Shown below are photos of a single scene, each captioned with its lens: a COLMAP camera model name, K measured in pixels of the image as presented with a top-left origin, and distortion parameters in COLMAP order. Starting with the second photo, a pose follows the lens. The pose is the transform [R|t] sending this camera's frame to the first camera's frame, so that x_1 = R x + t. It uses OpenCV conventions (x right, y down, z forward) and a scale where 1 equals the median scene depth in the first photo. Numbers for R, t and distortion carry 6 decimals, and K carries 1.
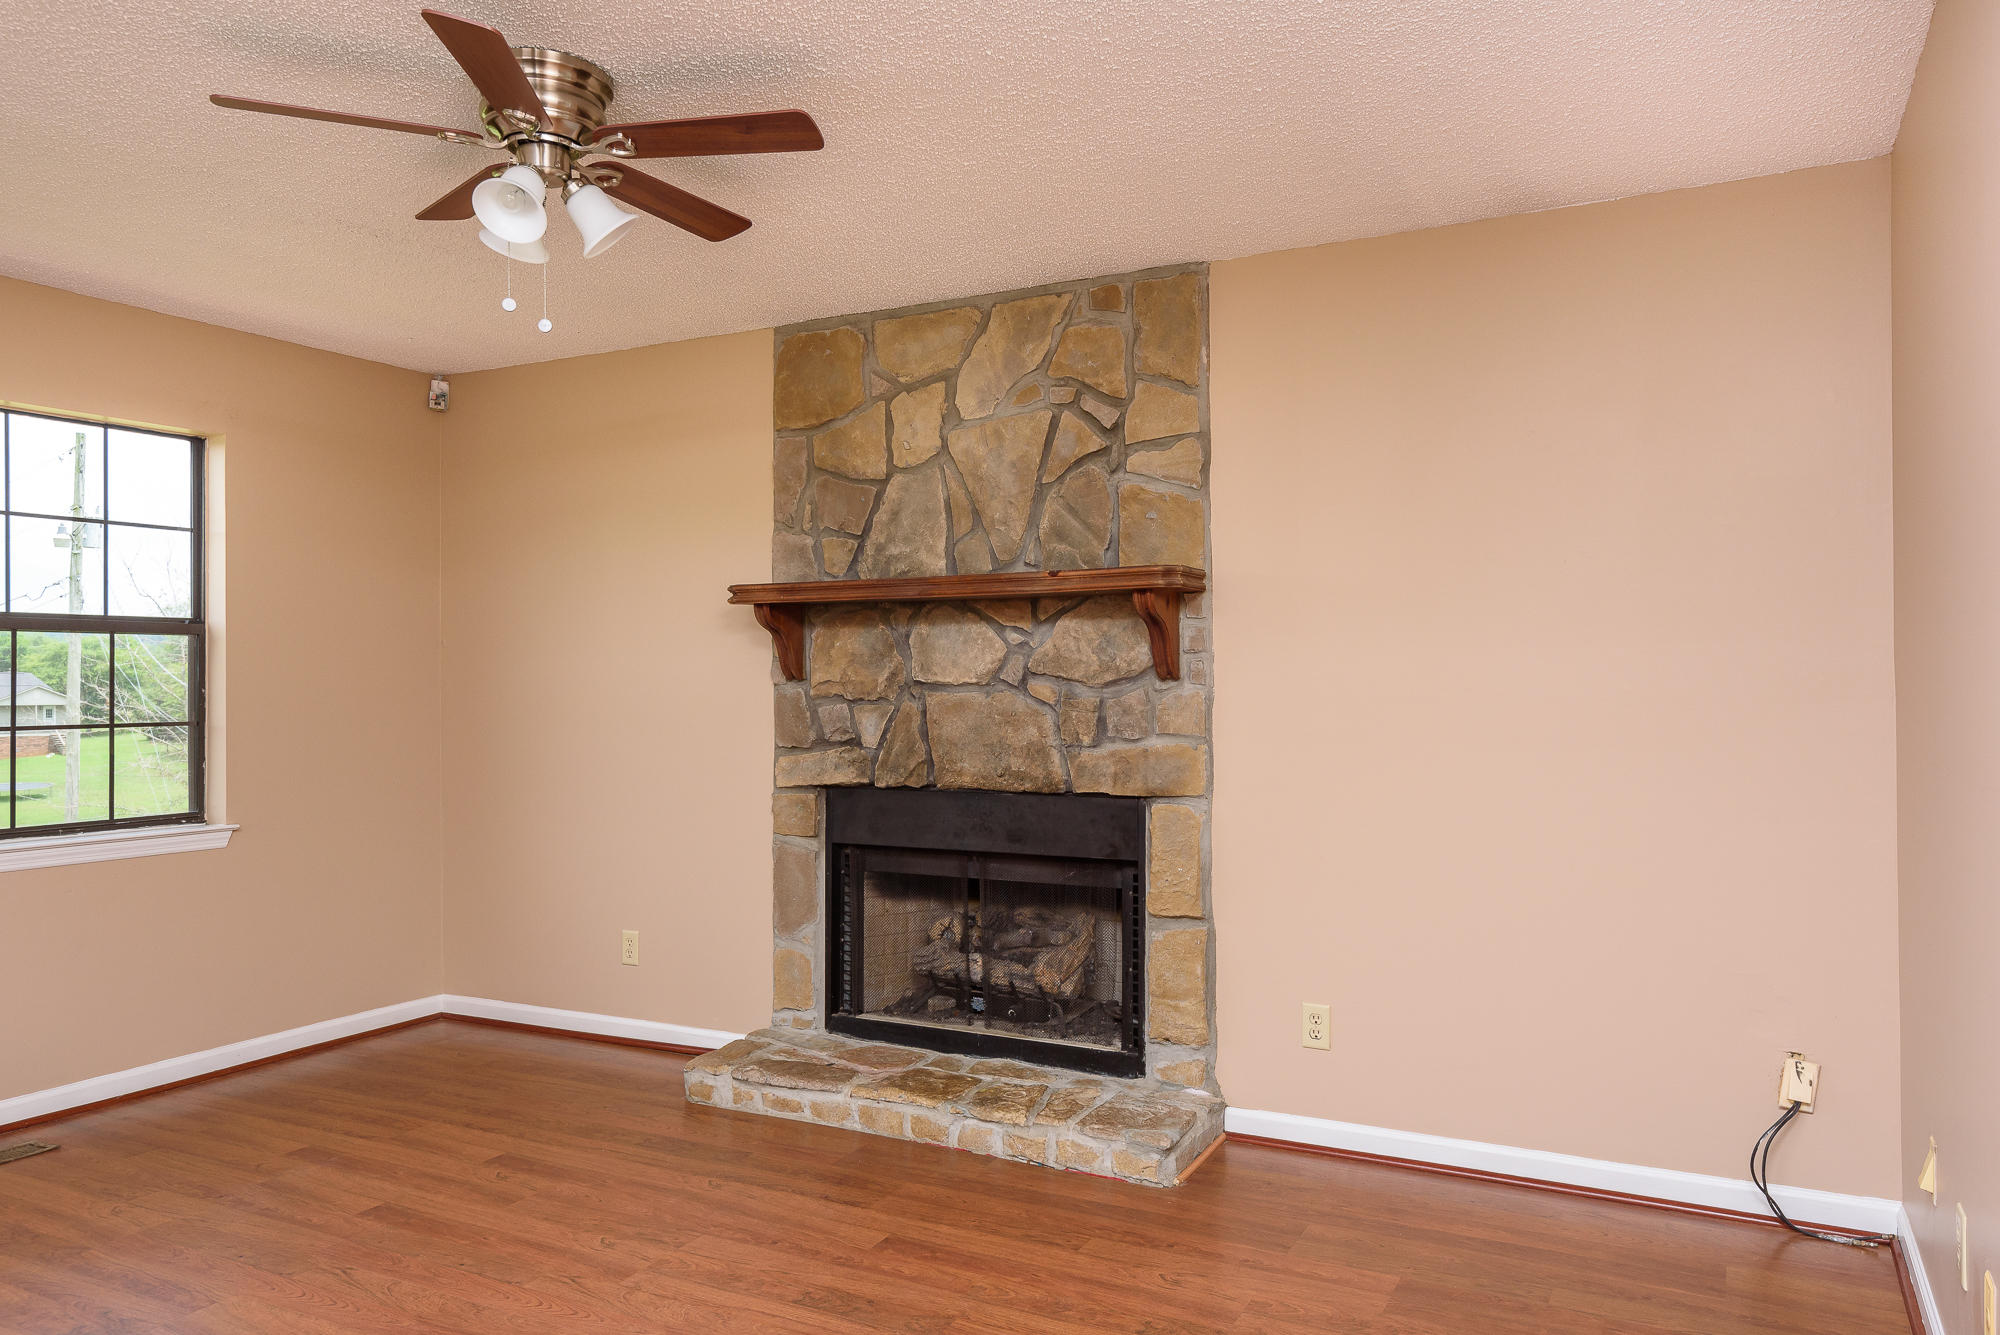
lens RADIAL K [[1387.9, 0, 1011.4], [0, 1387.9, 674.8], [0, 0, 1]] dist [0.064236, -0.019749]
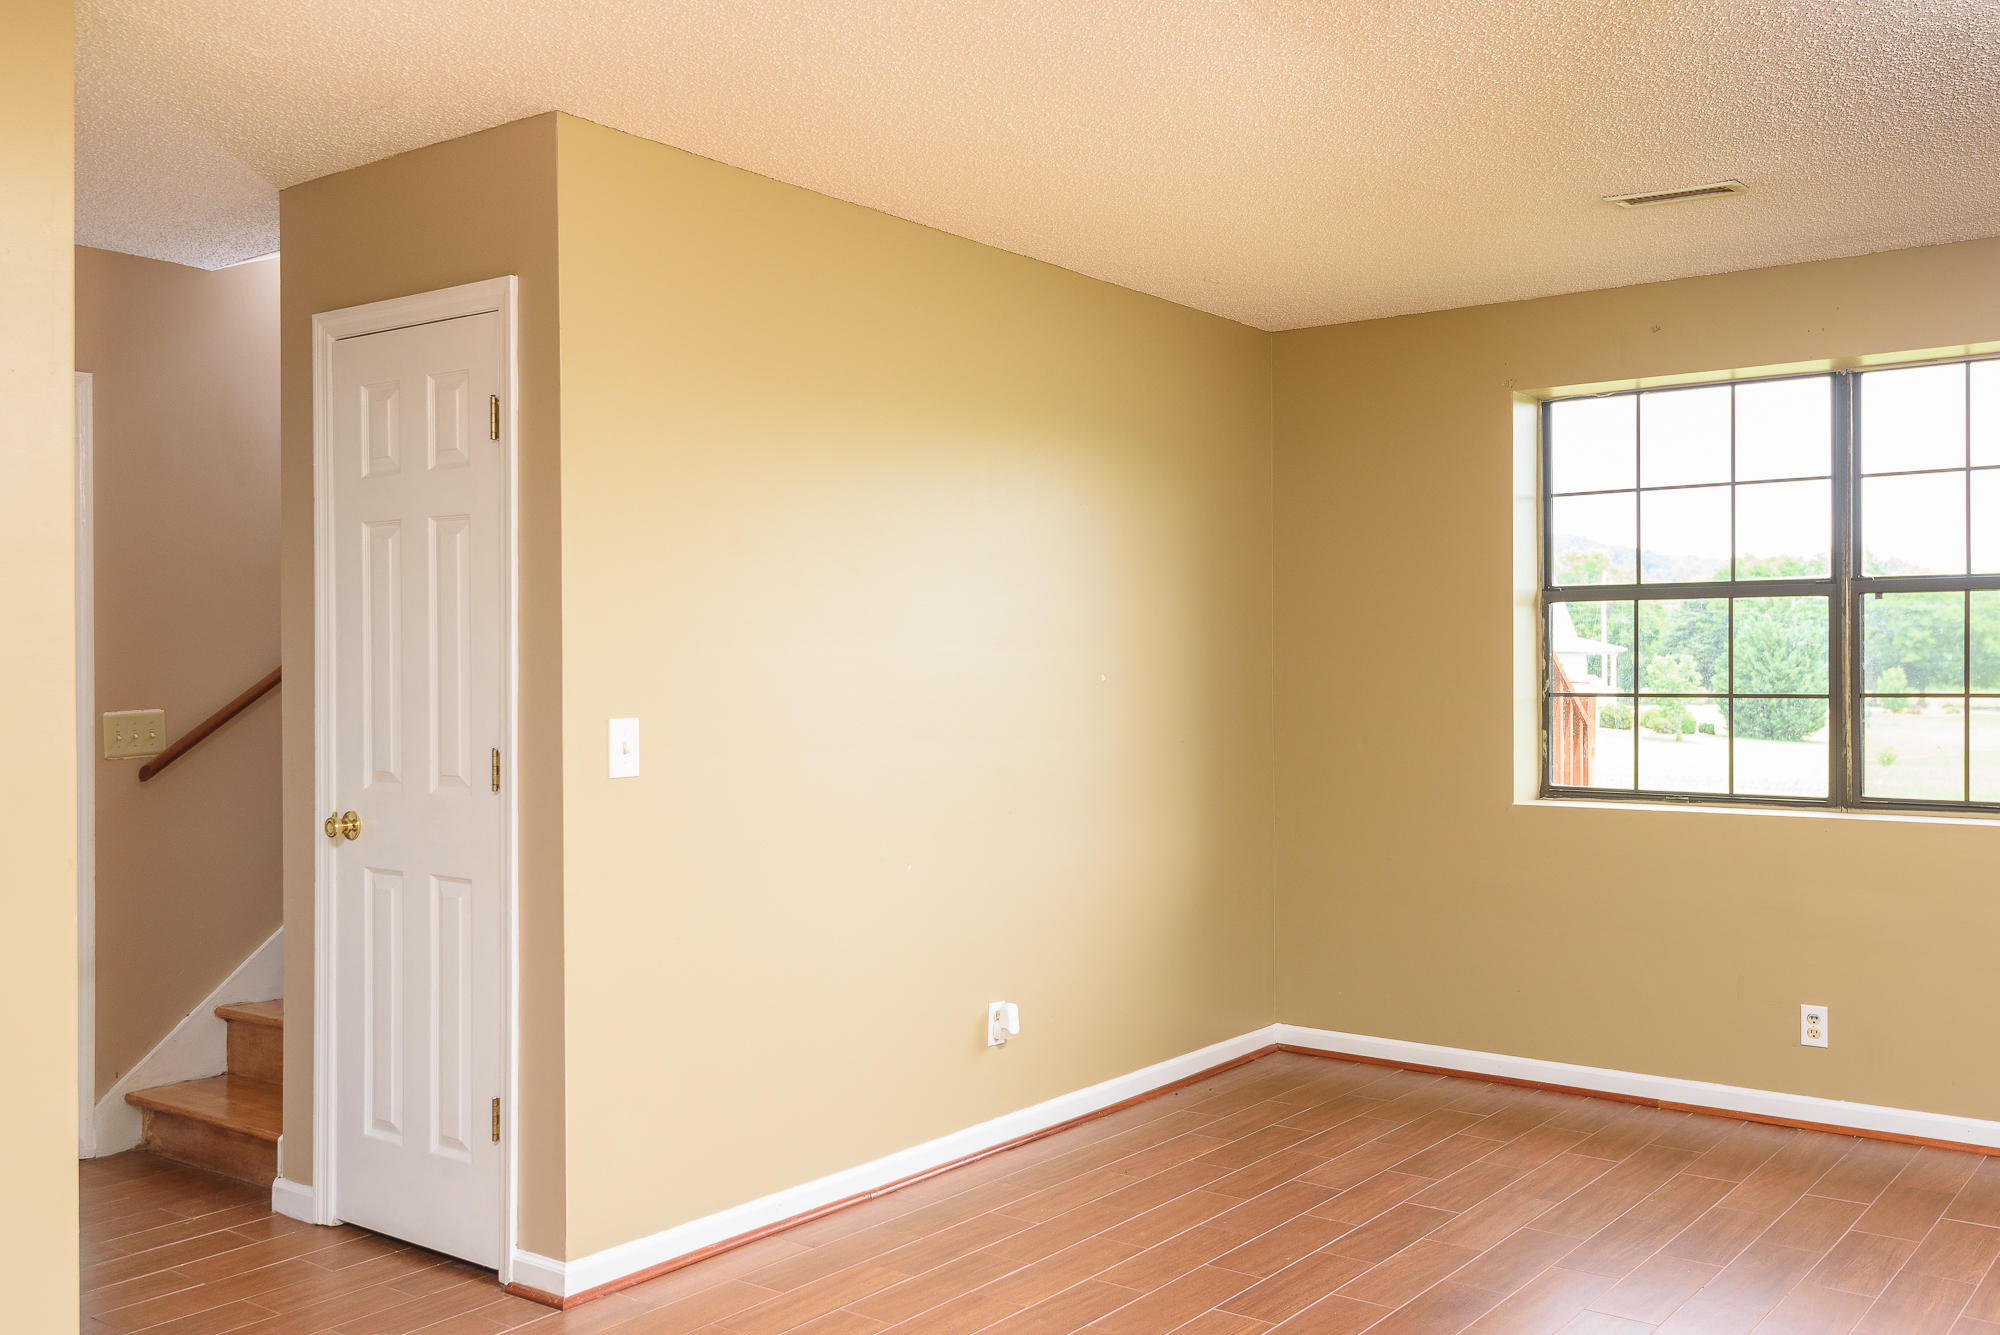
lens RADIAL K [[1802.6, 0, 1005.2], [0, 1802.6, 679.3], [0, 0, 1]] dist [0.015000, -0.022495]
pose [[-0.188233, 0.007525, -0.982096, 0.628017], [0.008635, 0.999945, 0.006007, 0.013806], [0.982087, -0.007350, -0.188287, 0.657653]]
